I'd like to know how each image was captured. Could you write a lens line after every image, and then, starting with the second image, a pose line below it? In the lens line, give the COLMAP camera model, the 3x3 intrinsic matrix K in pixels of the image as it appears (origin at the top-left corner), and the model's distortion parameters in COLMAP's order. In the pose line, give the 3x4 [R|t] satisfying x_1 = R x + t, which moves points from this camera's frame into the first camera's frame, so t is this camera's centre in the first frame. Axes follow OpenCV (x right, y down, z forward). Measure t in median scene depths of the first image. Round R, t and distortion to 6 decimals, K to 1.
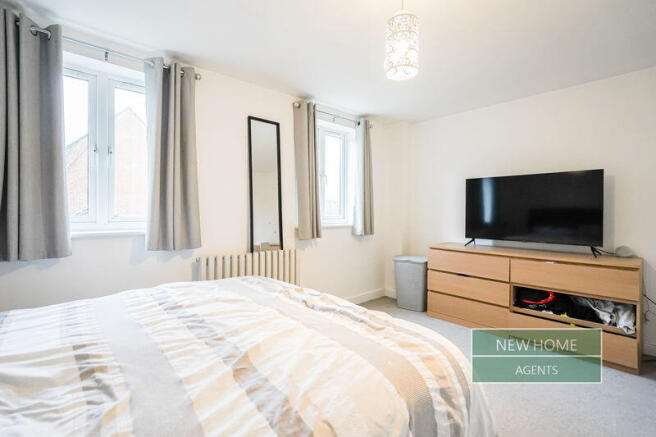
lens RADIAL K [[310.2, 0, 325.5], [0, 310.2, 212.0], [0, 0, 1]] dist [0.002588, 0.000520]
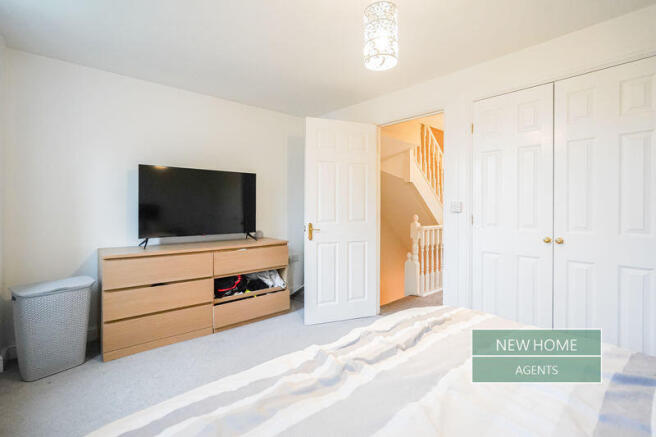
lens RADIAL K [[310.2, 0, 325.5], [0, 310.2, 212.0], [0, 0, 1]] dist [0.002588, 0.000520]
pose [[0.014389, -0.020546, 0.999685, -0.406295], [-0.005048, 0.999775, 0.020620, -0.004301], [-0.999884, -0.005343, 0.014282, 0.636943]]
